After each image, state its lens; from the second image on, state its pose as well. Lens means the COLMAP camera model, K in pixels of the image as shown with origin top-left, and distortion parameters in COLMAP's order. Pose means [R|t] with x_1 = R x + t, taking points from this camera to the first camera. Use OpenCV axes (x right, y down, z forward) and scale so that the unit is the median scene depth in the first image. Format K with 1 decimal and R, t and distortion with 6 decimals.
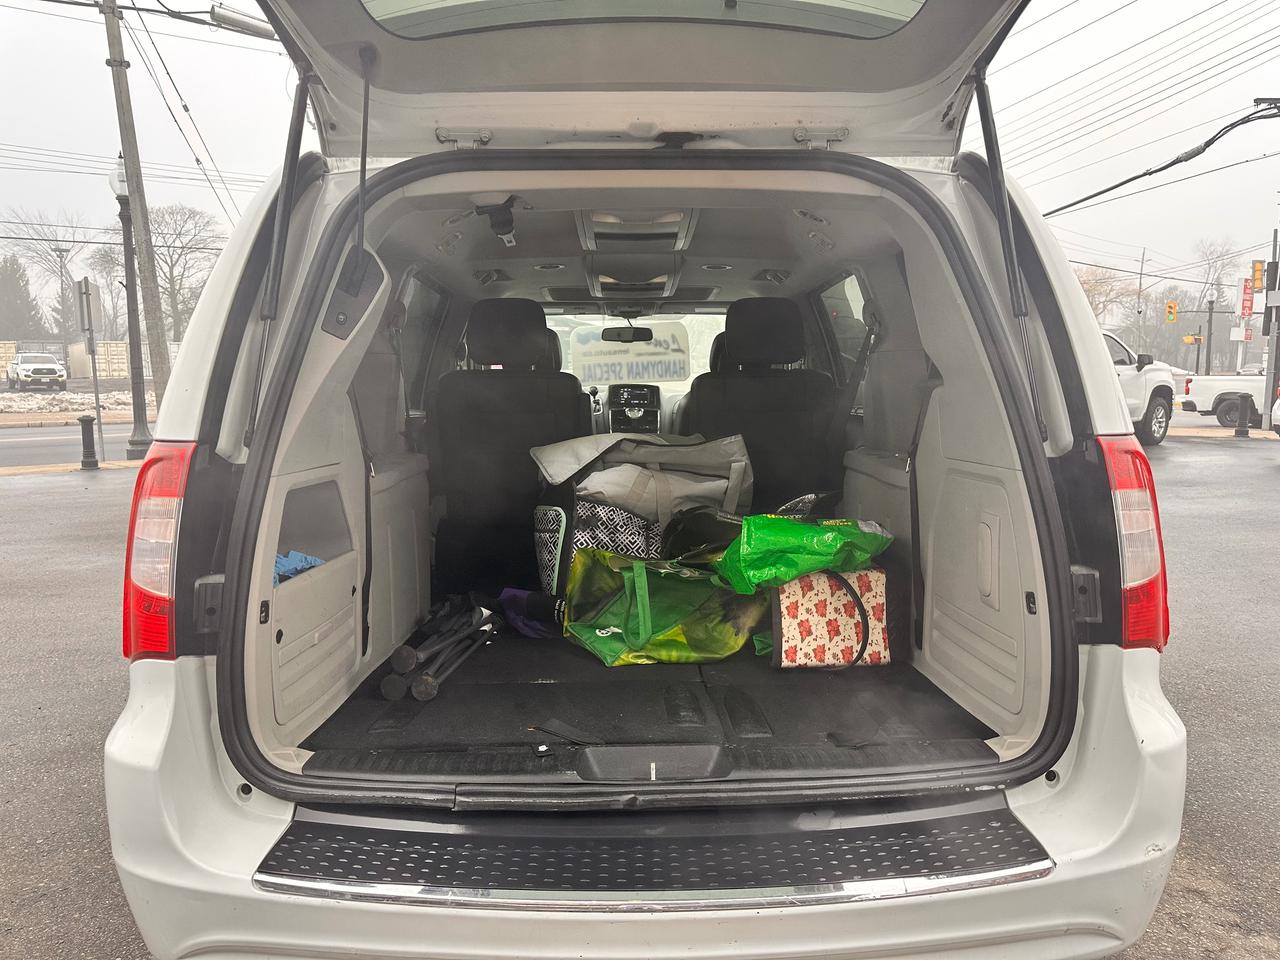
lens RADIAL K [[898.2, 0, 641.5], [0, 898.2, 476.9], [0, 0, 1]] dist [0.036278, -0.045310]
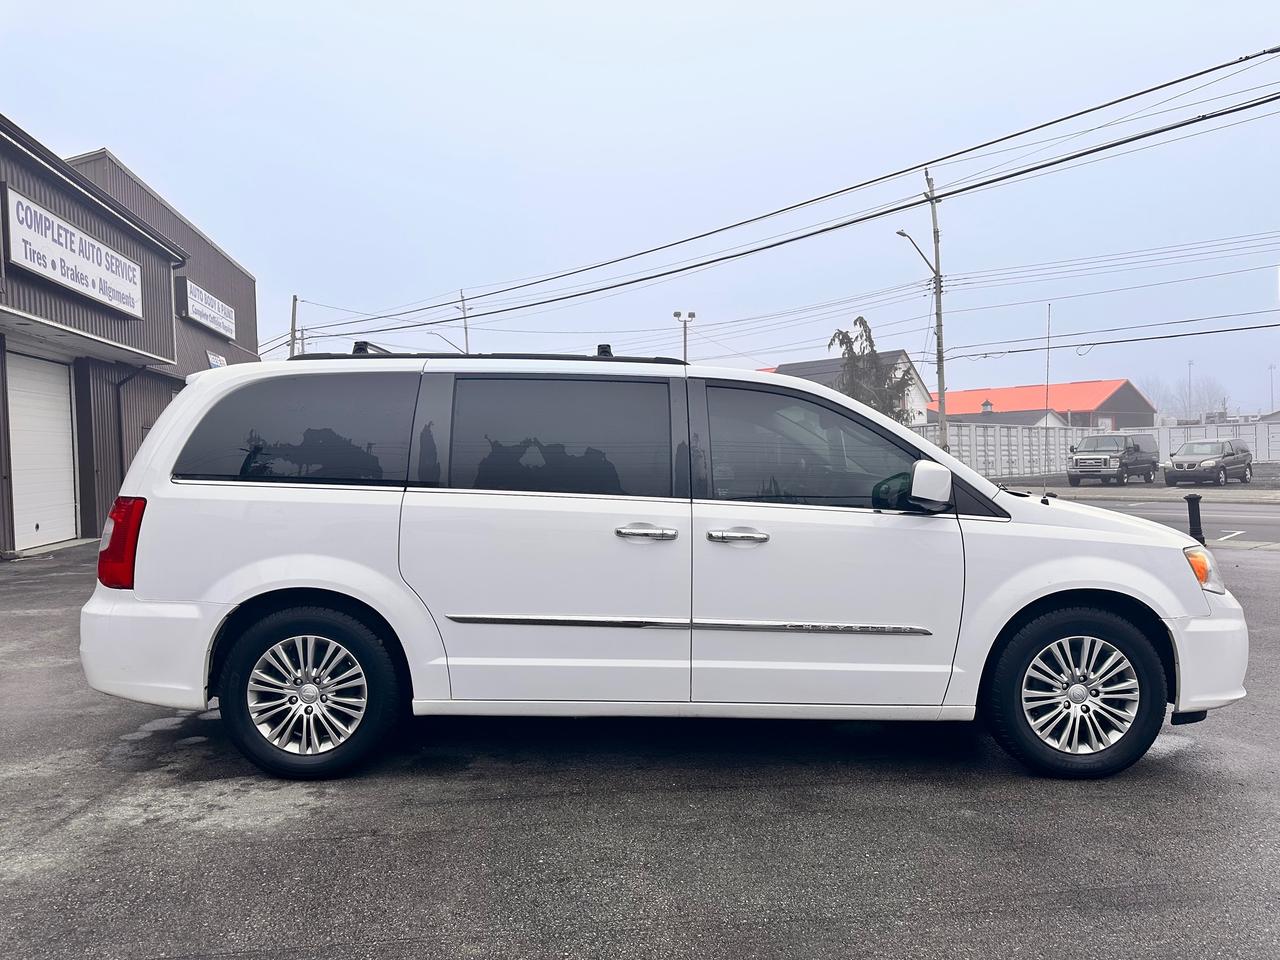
lens RADIAL K [[883.9, 0, 635.0], [0, 883.9, 511.3], [0, 0, 1]] dist [0.036451, -0.068569]
pose [[-0.001952, 0.054070, -0.998535, 0.913722], [-0.096178, 0.993898, 0.054006, -0.084607], [0.995362, 0.096142, 0.003260, 0.745013]]
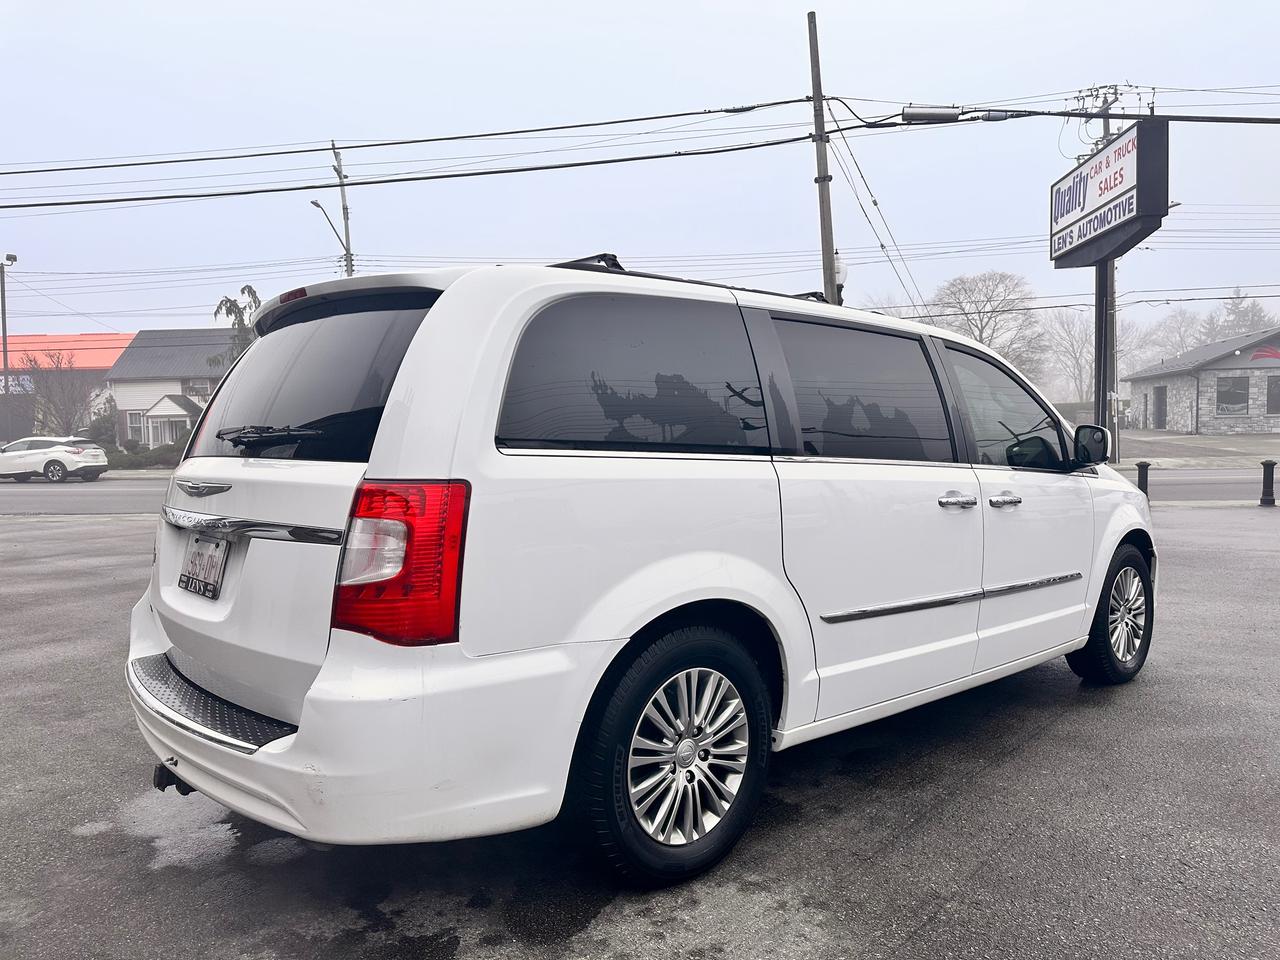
lens RADIAL K [[898.2, 0, 641.5], [0, 898.2, 476.9], [0, 0, 1]] dist [0.036278, -0.045310]
pose [[0.656407, 0.024739, -0.754002, 0.559768], [-0.069355, 0.997209, -0.027659, -0.011751], [0.751213, 0.070449, 0.656290, 0.119665]]
